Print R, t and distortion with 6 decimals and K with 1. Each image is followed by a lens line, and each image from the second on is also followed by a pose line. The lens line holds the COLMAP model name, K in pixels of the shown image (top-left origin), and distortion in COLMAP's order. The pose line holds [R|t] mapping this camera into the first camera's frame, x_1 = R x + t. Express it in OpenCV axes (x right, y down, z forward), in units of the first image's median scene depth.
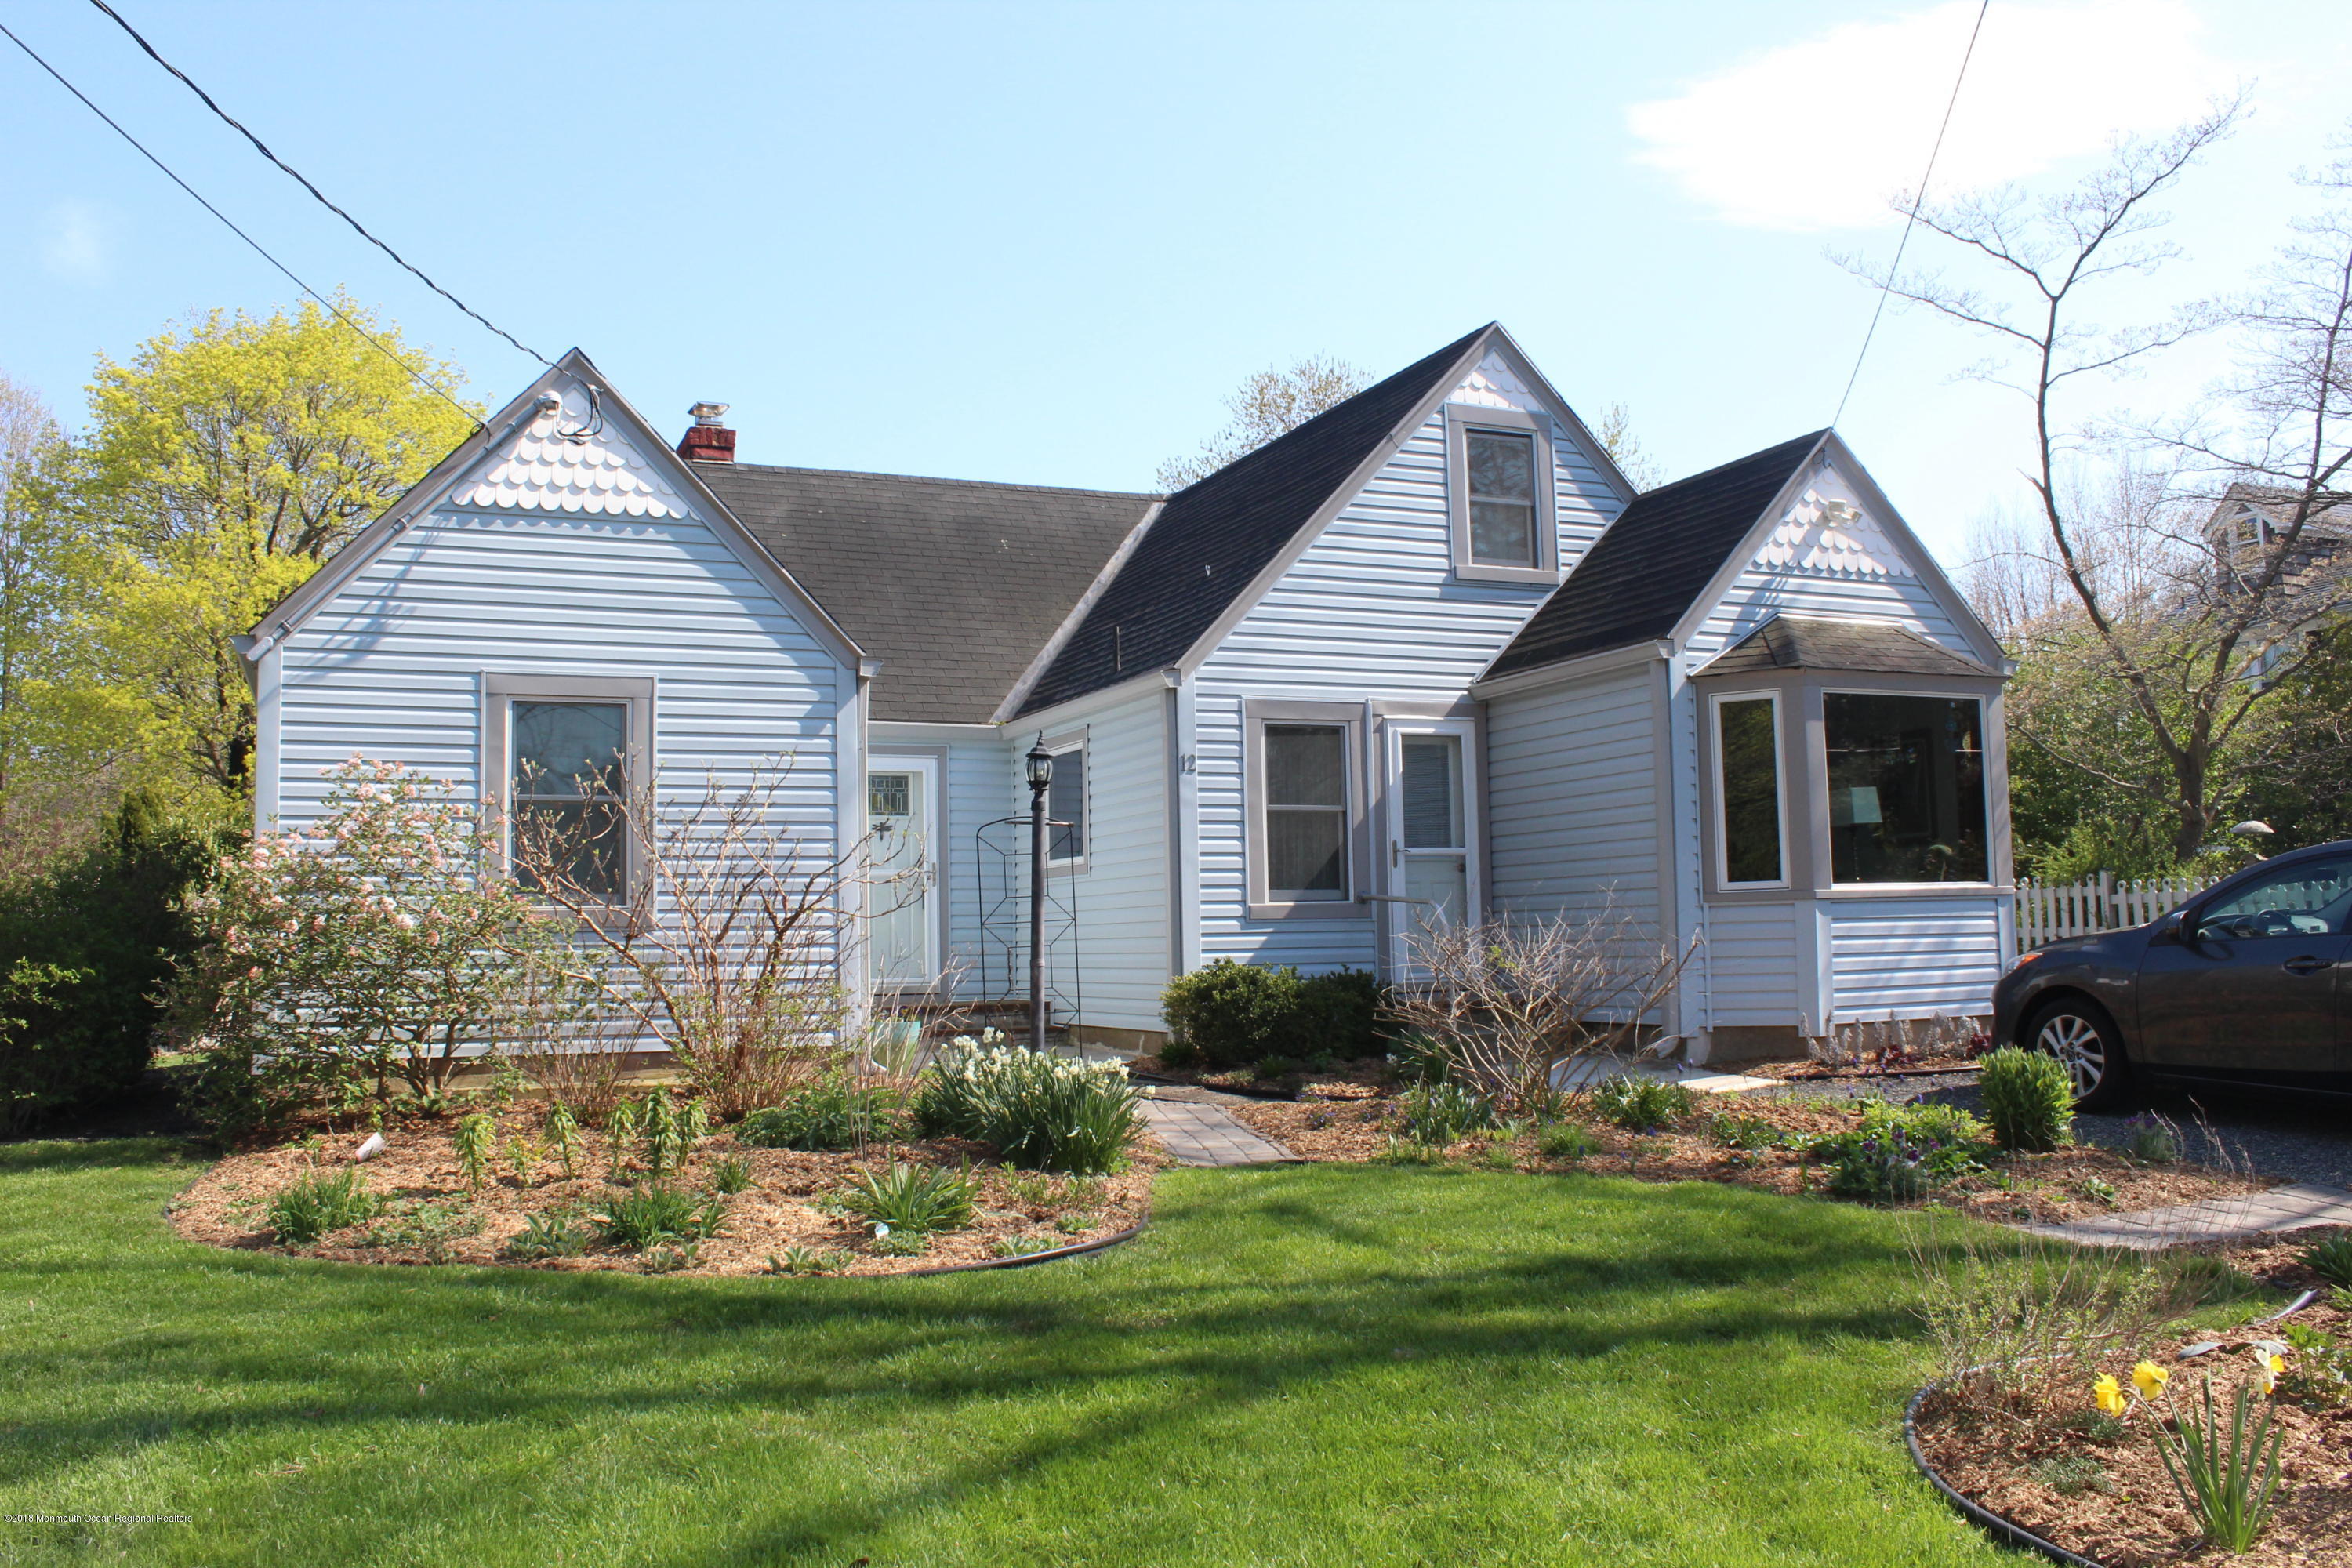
lens RADIAL K [[1945.8, 0, 1168.6], [0, 1945.8, 774.2], [0, 0, 1]] dist [-0.159286, 0.130930]
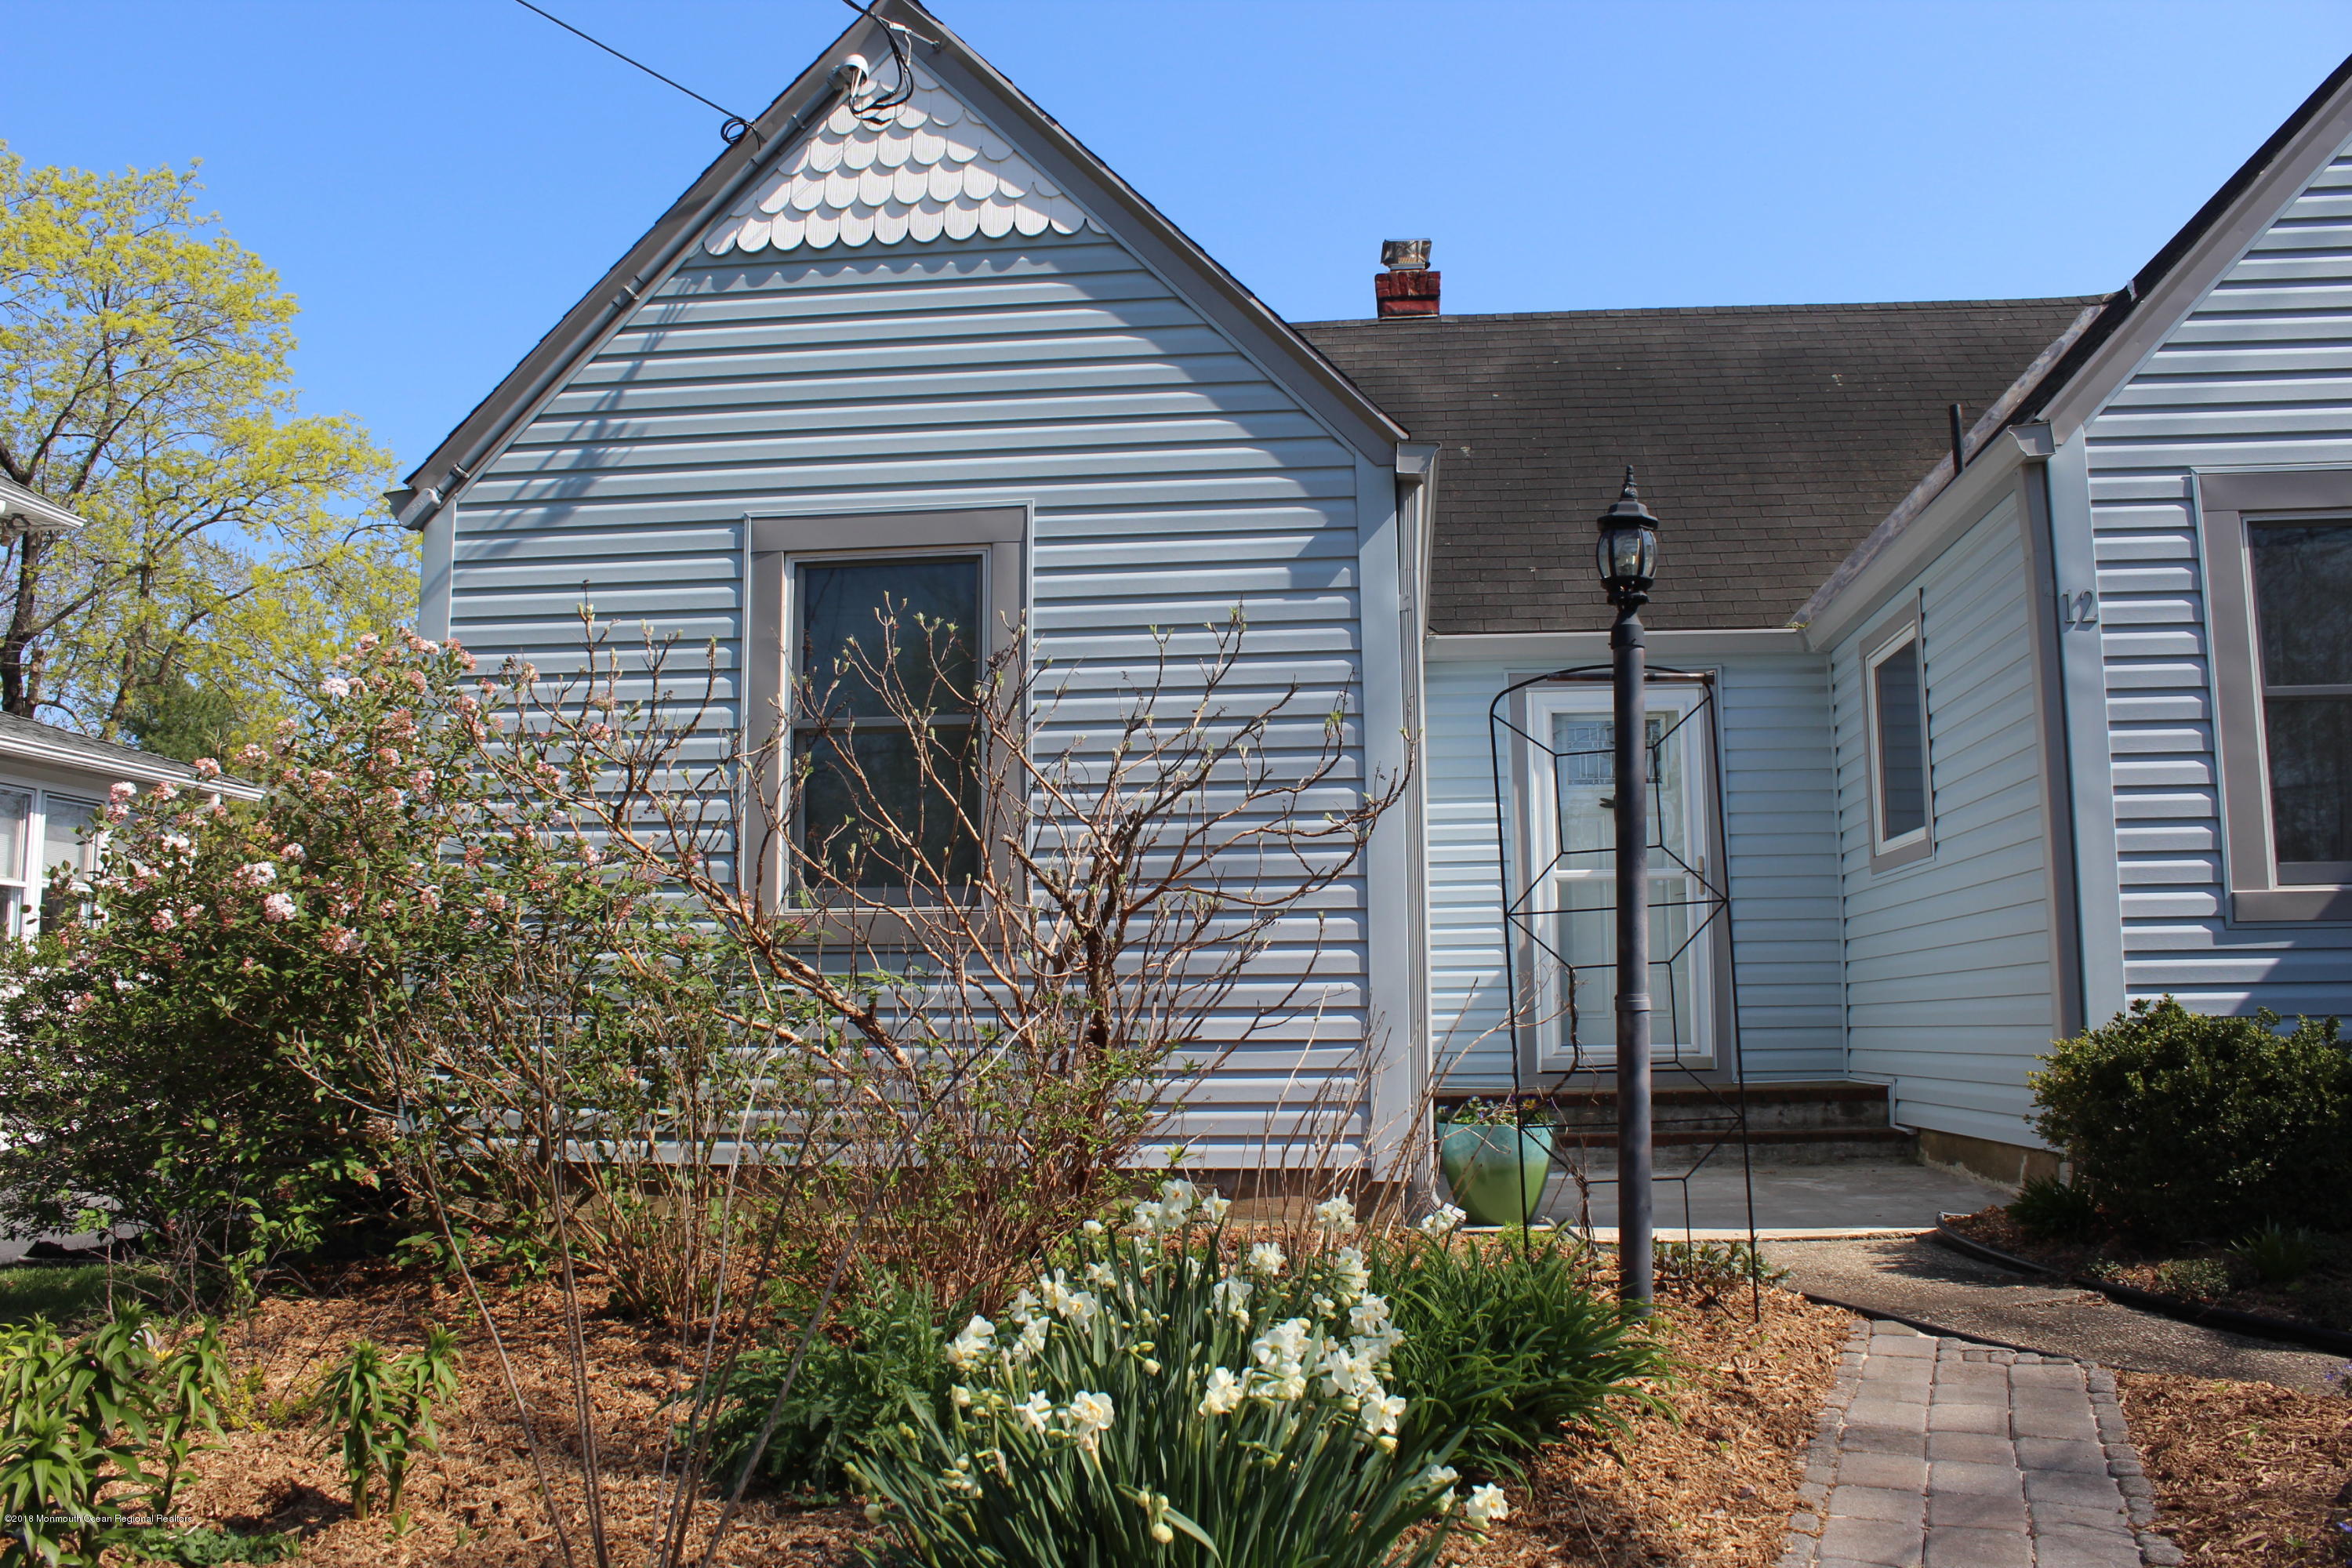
lens RADIAL K [[1945.8, 0, 1183.9], [0, 1945.8, 774.4], [0, 0, 1]] dist [-0.159286, 0.130930]
pose [[0.869428, -0.051440, -0.491375, 0.049094], [0.033472, 0.998413, -0.045295, 0.054702], [0.492925, 0.022934, 0.869770, 0.507364]]
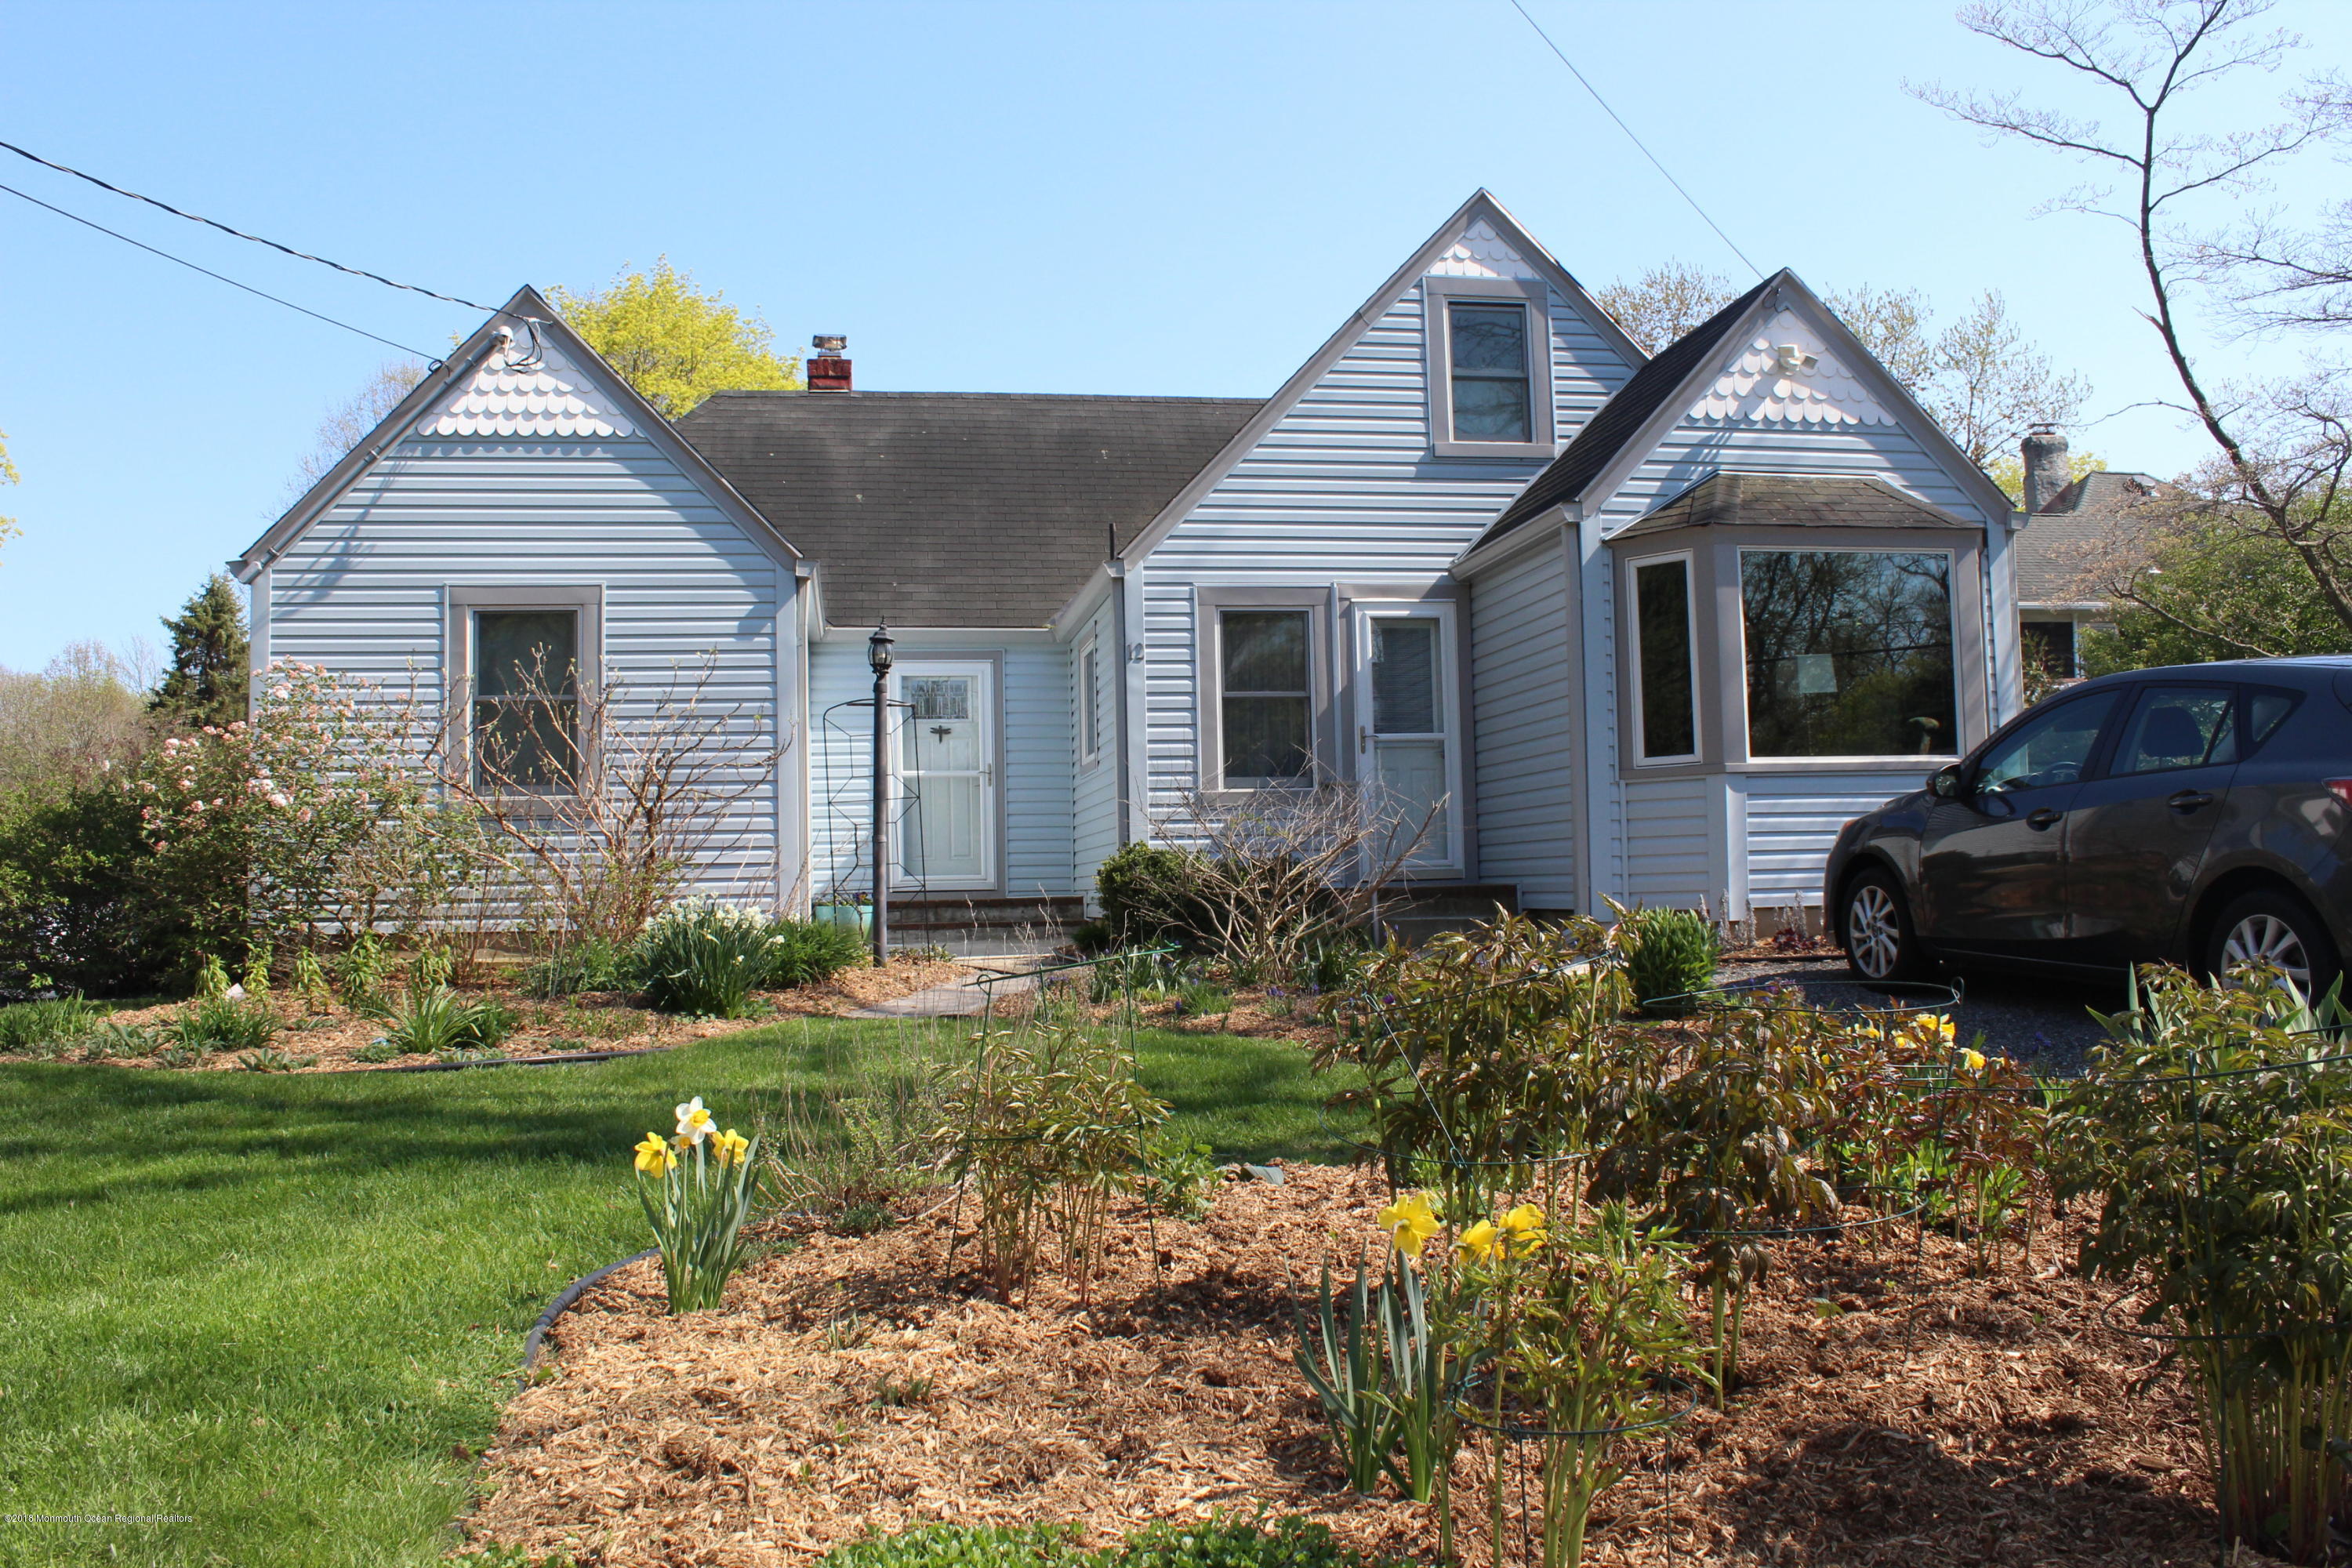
lens RADIAL K [[1945.8, 0, 1173.5], [0, 1945.8, 771.9], [0, 0, 1]] dist [-0.159286, 0.130930]
pose [[0.970107, -0.016314, -0.242129, 0.293032], [0.023573, 0.999354, 0.027113, 0.031909], [0.241530, -0.032011, 0.969865, 0.028086]]
